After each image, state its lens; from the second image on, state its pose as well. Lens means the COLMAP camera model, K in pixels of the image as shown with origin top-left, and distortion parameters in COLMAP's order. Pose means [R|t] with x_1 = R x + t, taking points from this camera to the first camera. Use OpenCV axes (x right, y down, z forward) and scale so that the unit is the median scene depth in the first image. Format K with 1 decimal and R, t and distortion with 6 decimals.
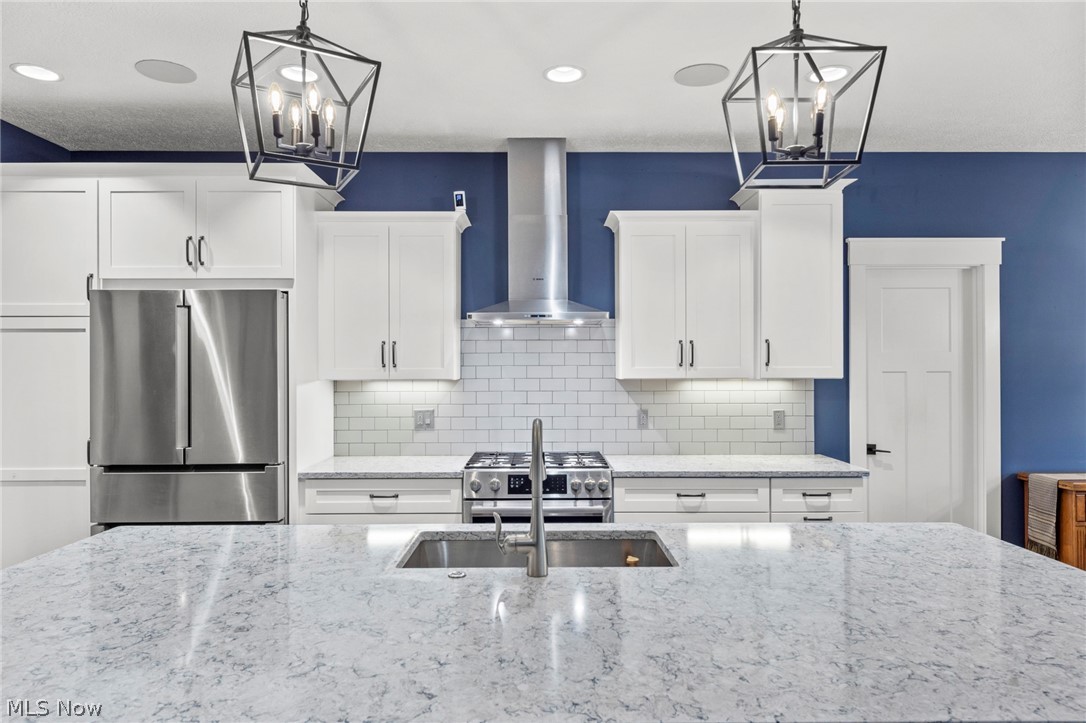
lens RADIAL K [[683.5, 0, 547.6], [0, 683.5, 368.7], [0, 0, 1]] dist [0.012066, -0.000349]
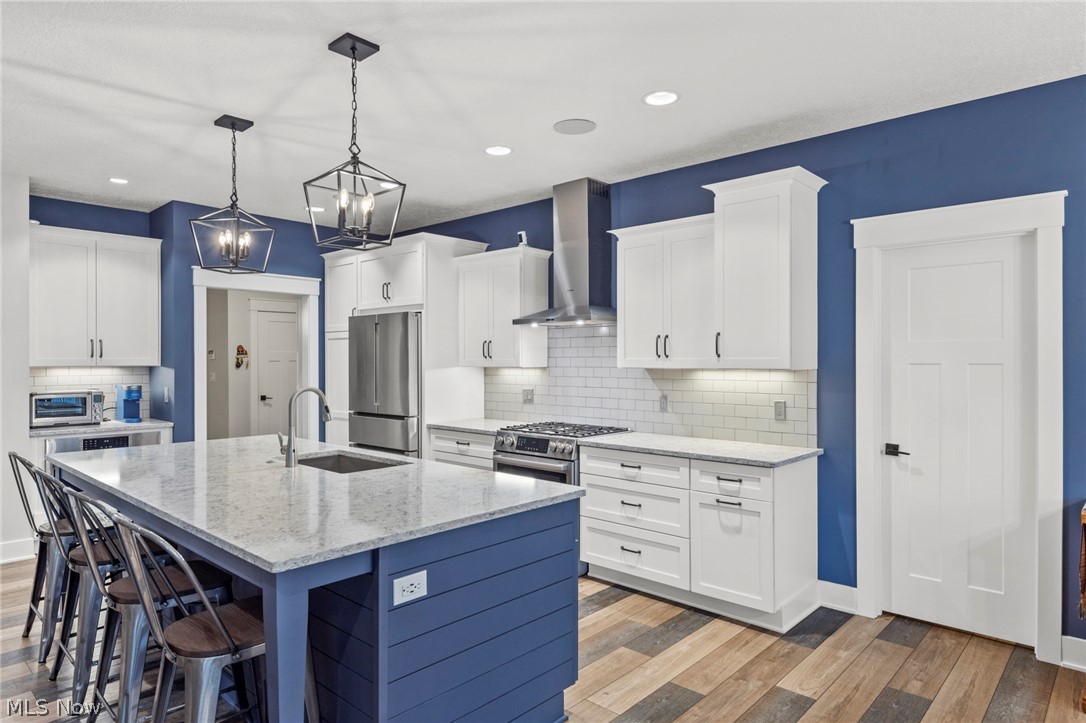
lens RADIAL K [[641.1, 0, 545.1], [0, 641.1, 356.9], [0, 0, 1]] dist [-0.002388, -0.000796]
pose [[0.728437, -0.001691, -0.685111, 0.786329], [-0.002064, 0.999987, -0.004662, 0.001048], [0.685110, 0.004810, 0.728424, 0.082880]]
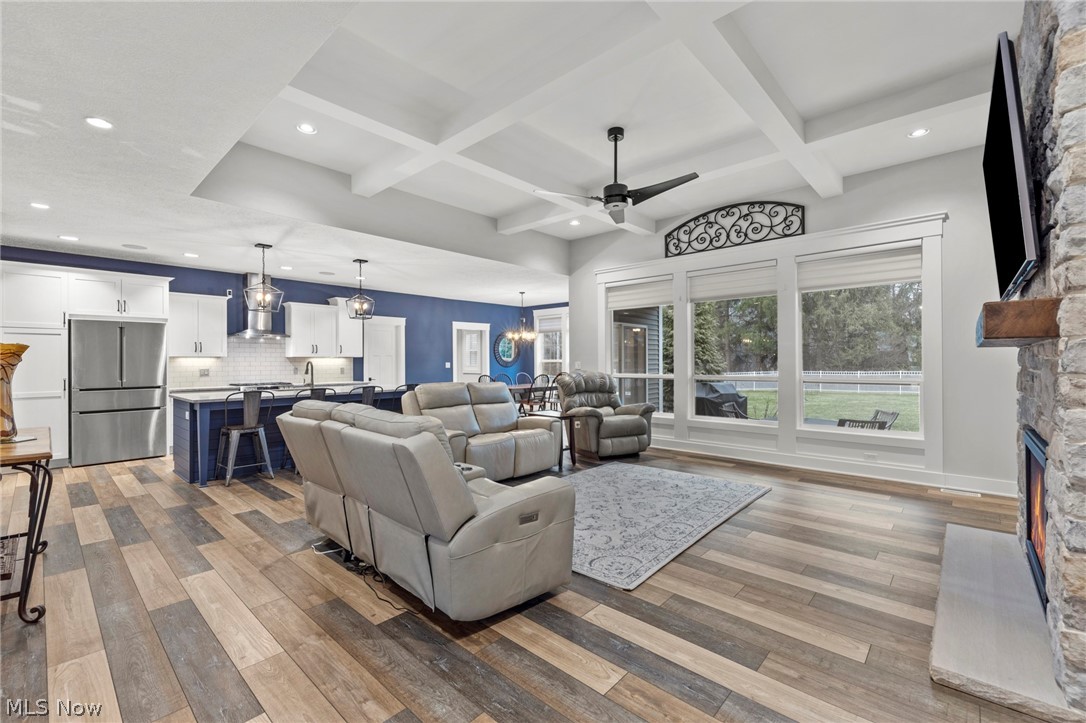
lens RADIAL K [[464.6, 0, 551.9], [0, 464.6, 361.0], [0, 0, 1]] dist [0.002904, -0.001641]
pose [[0.670147, -0.000444, 0.742228, -0.649818], [0.003963, 0.999988, -0.002980, 0.043829], [-0.742218, 0.004938, 0.670140, -1.241117]]
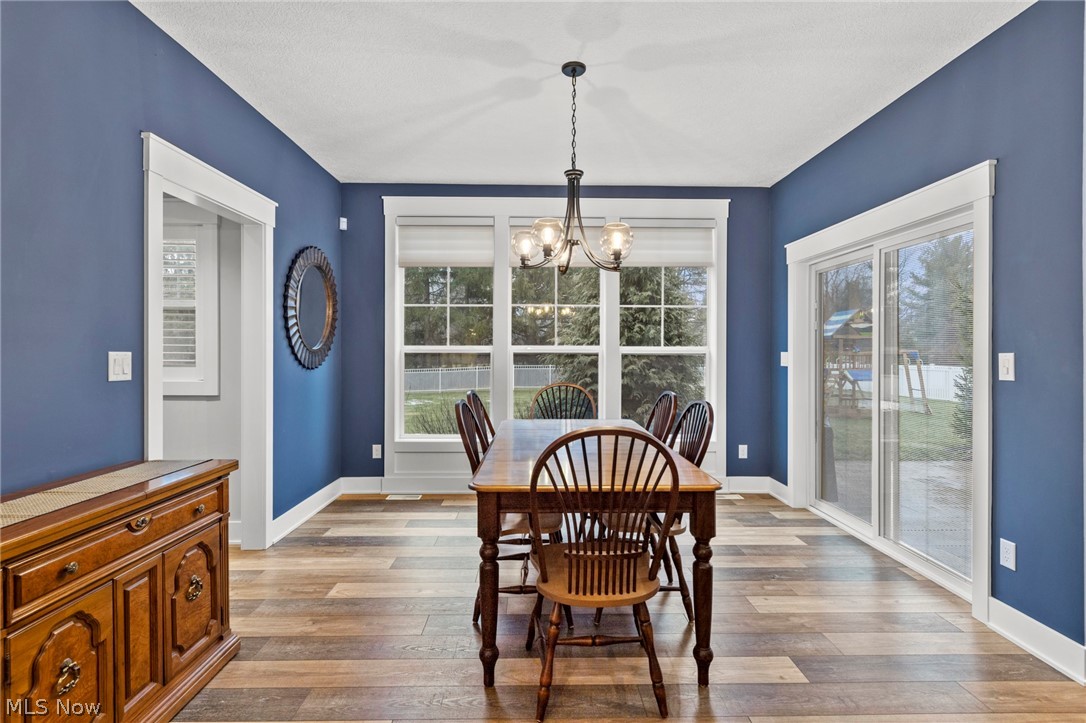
lens RADIAL K [[530.3, 0, 549.0], [0, 530.3, 349.9], [0, 0, 1]] dist [-0.004426, -0.000564]
pose [[-0.011630, 0.007051, 0.999908, 0.425205], [0.005828, 0.999959, -0.006984, 0.047375], [-0.999915, 0.005746, -0.011671, 0.628369]]
